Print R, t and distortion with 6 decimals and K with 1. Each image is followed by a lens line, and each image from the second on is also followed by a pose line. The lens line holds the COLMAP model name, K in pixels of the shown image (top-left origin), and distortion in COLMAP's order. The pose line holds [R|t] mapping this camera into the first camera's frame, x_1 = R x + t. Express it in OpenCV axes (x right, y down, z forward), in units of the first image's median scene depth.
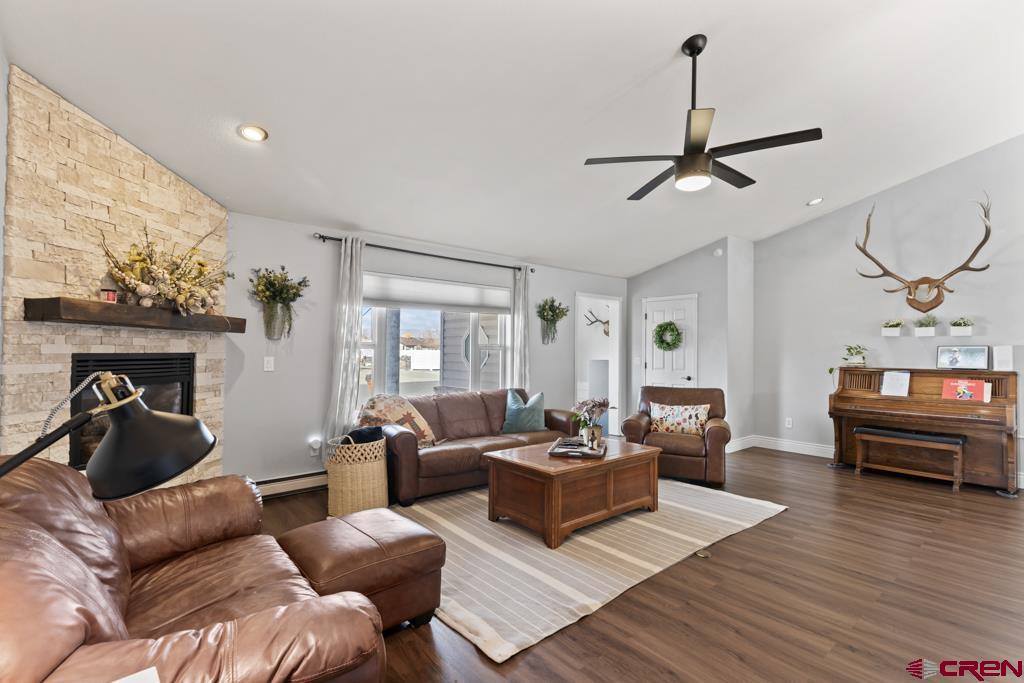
lens RADIAL K [[468.3, 0, 507.0], [0, 468.3, 346.5], [0, 0, 1]] dist [0.003725, 0.000432]
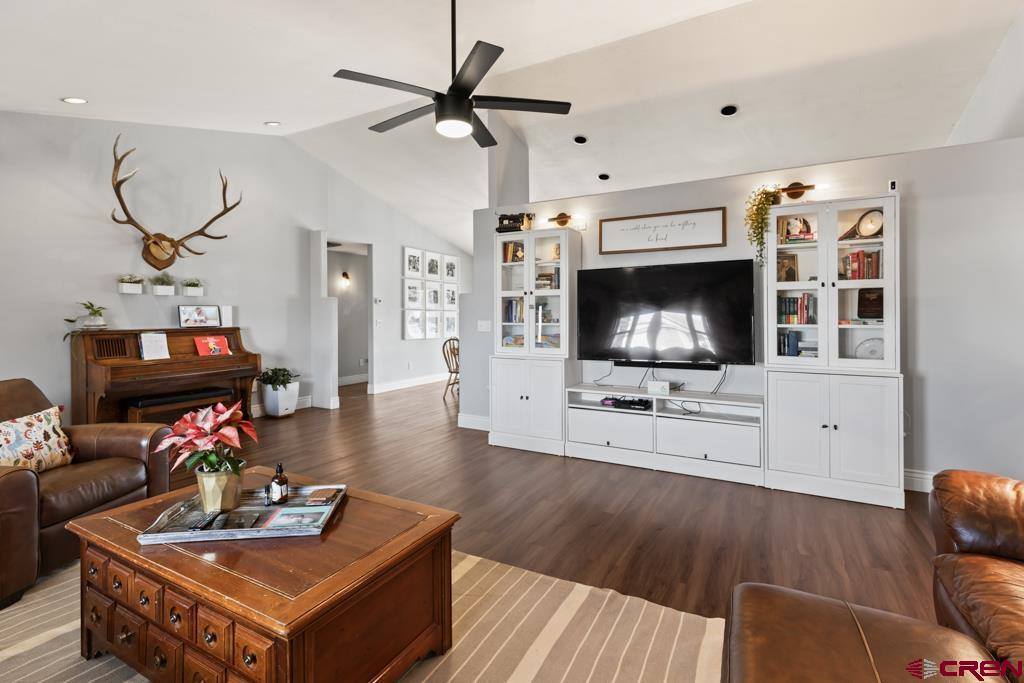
lens RADIAL K [[468.3, 0, 525.2], [0, 468.3, 314.4], [0, 0, 1]] dist [0.003725, 0.000432]
pose [[-0.377784, -0.009535, 0.925845, -0.379499], [-0.008618, 0.999940, 0.006781, 0.007332], [-0.925854, -0.005418, -0.377843, 0.894324]]
